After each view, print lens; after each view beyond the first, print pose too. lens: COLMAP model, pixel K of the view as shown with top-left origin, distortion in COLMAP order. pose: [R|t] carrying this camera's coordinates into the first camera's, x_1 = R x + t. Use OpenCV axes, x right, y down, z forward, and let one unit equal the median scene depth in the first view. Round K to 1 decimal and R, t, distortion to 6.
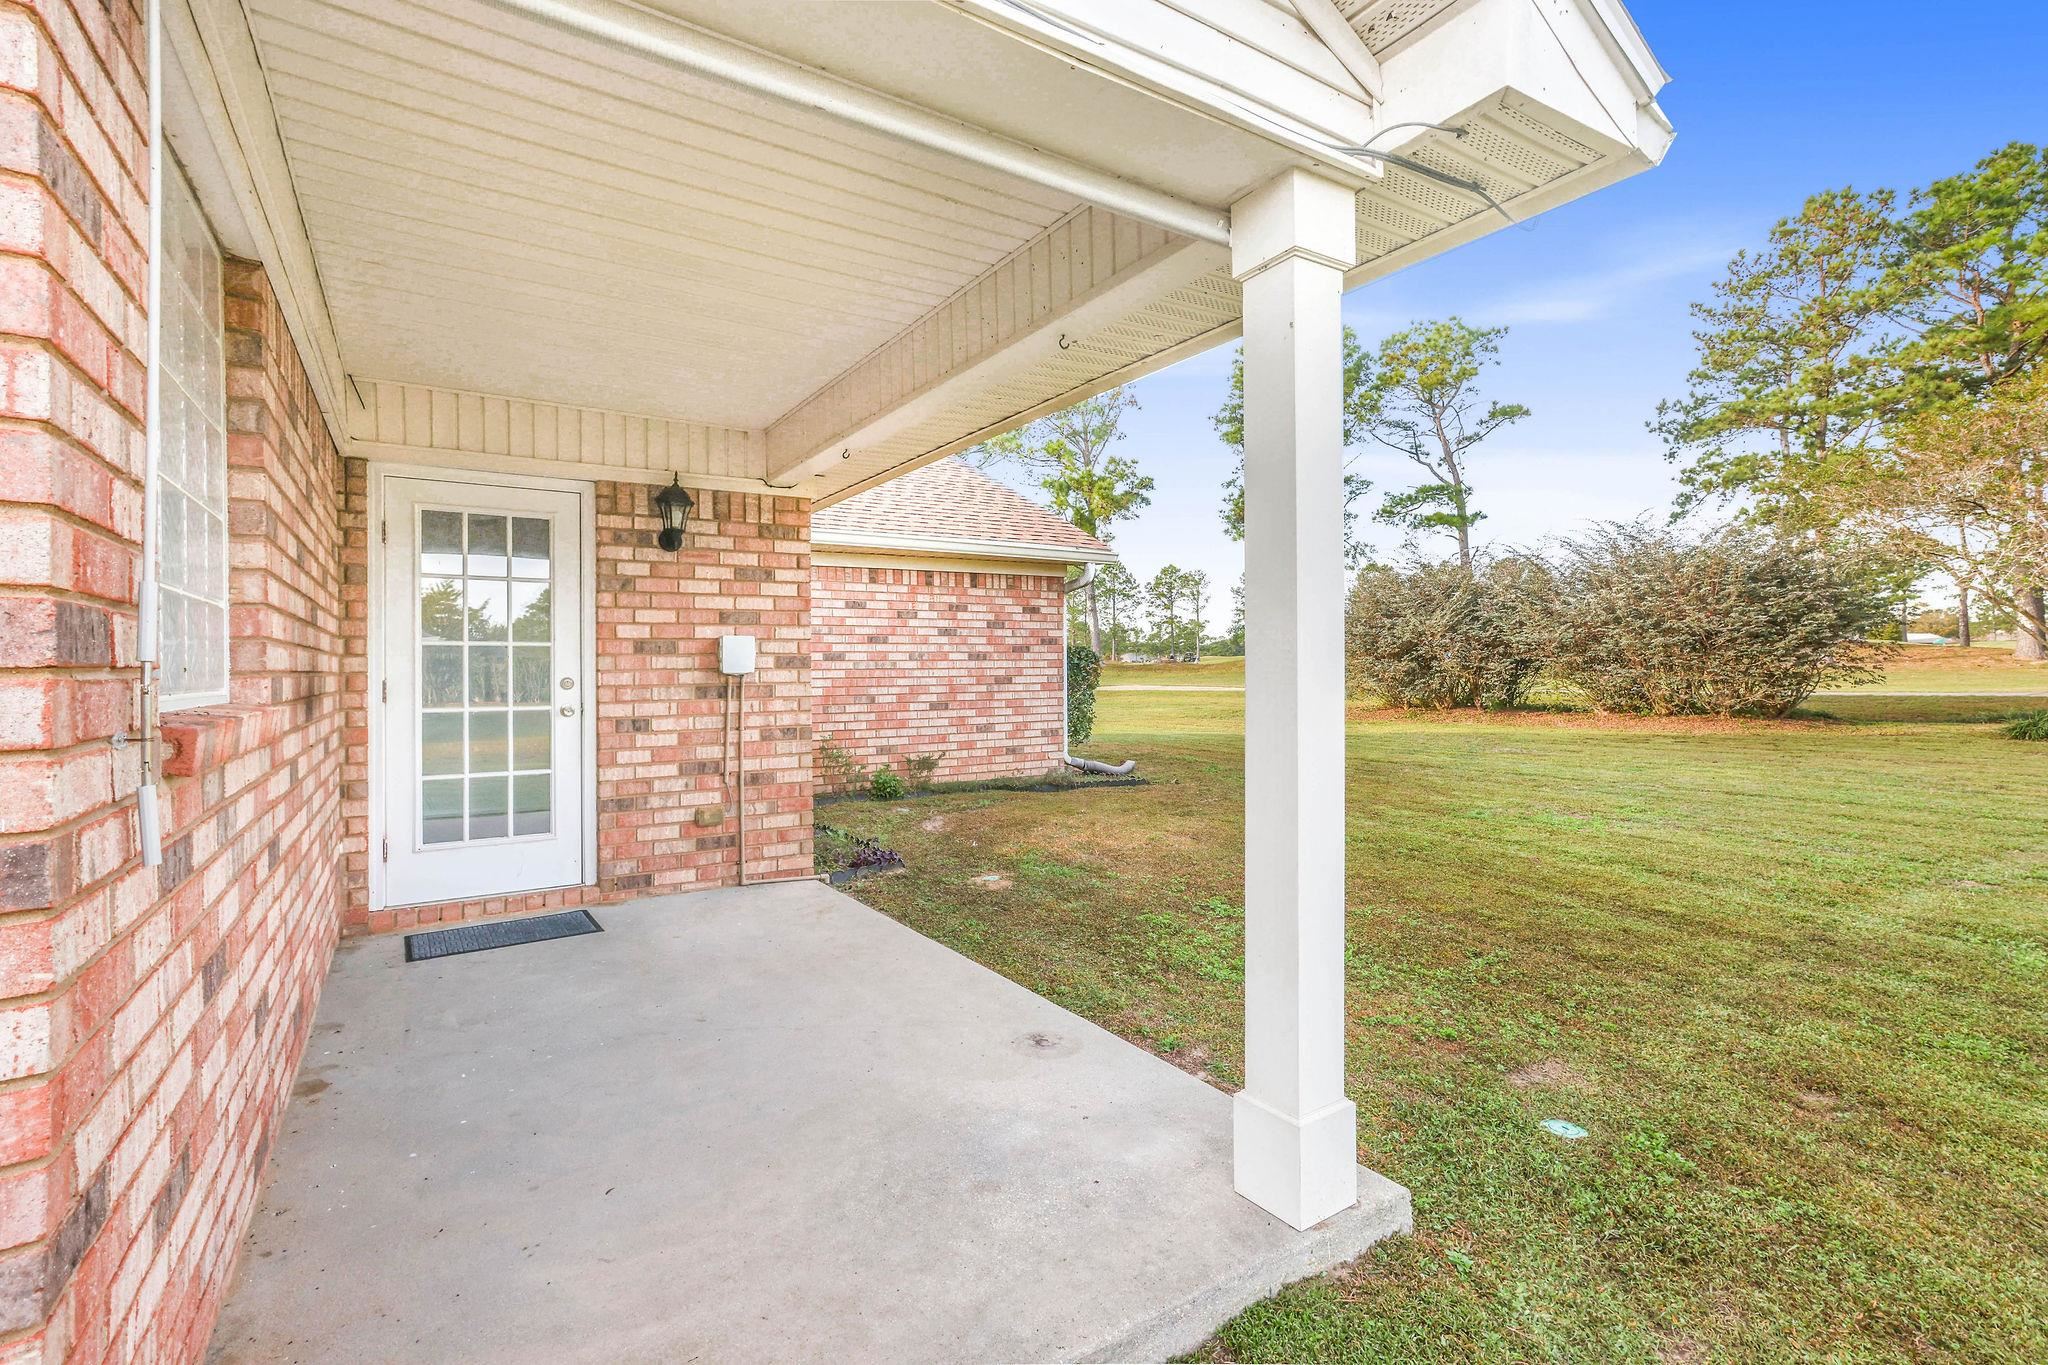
lens RADIAL K [[982.8, 0, 1024.0], [0, 982.8, 682.5], [0, 0, 1]] dist [-0.030658, 0.015823]
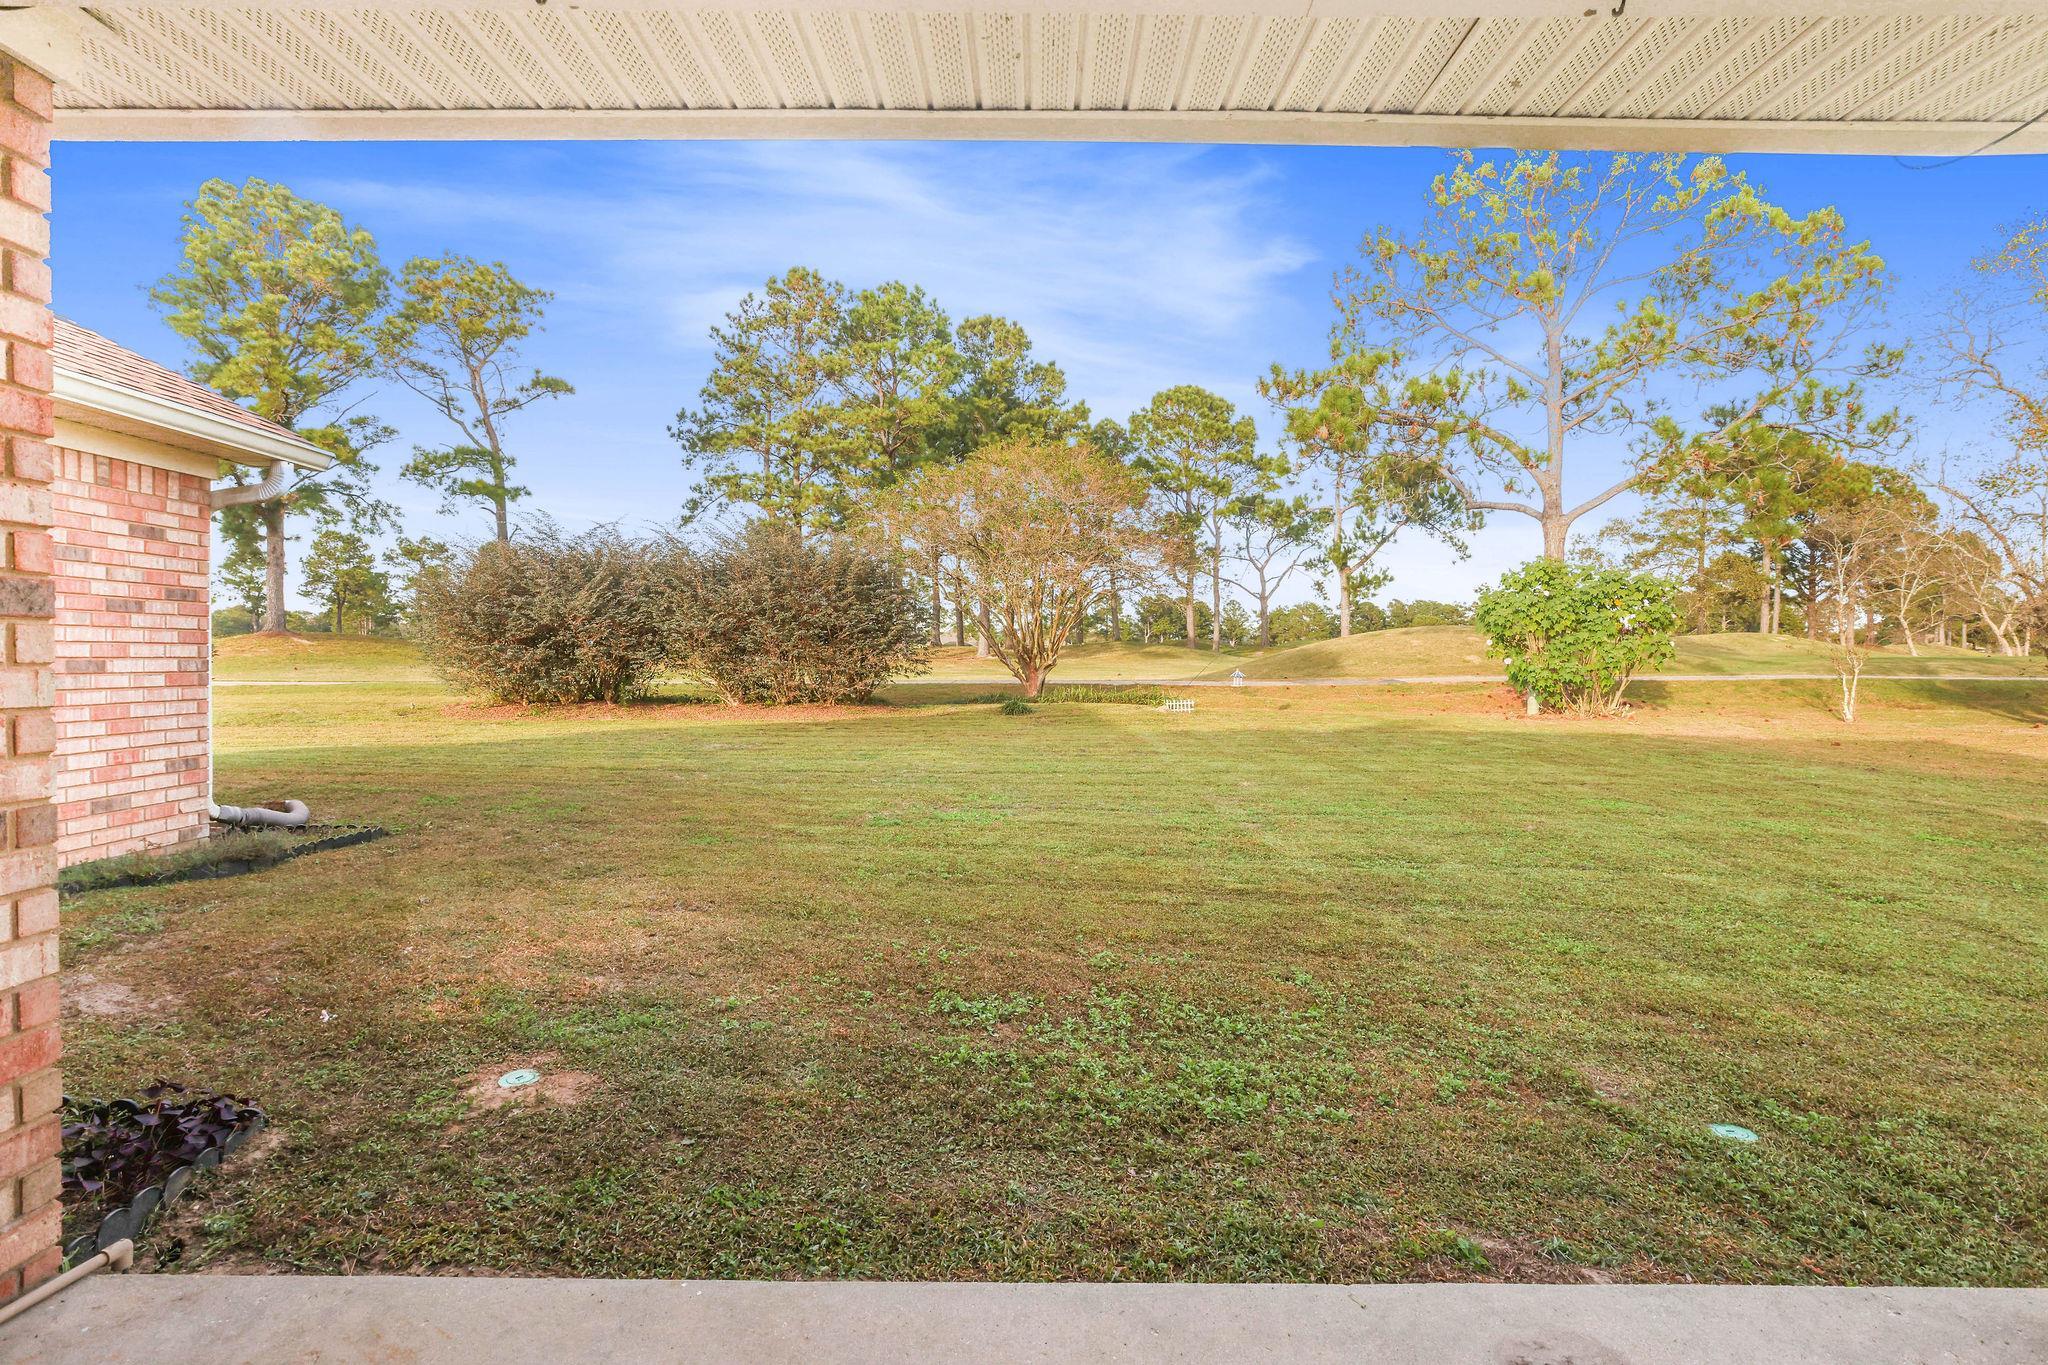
lens RADIAL K [[982.8, 0, 1024.0], [0, 982.8, 682.5], [0, 0, 1]] dist [-0.030658, 0.015823]
pose [[0.520442, -0.007905, 0.853861, -0.117404], [0.000334, 0.999959, 0.009054, 0.000891], [-0.853897, -0.004427, 0.520423, 0.207695]]
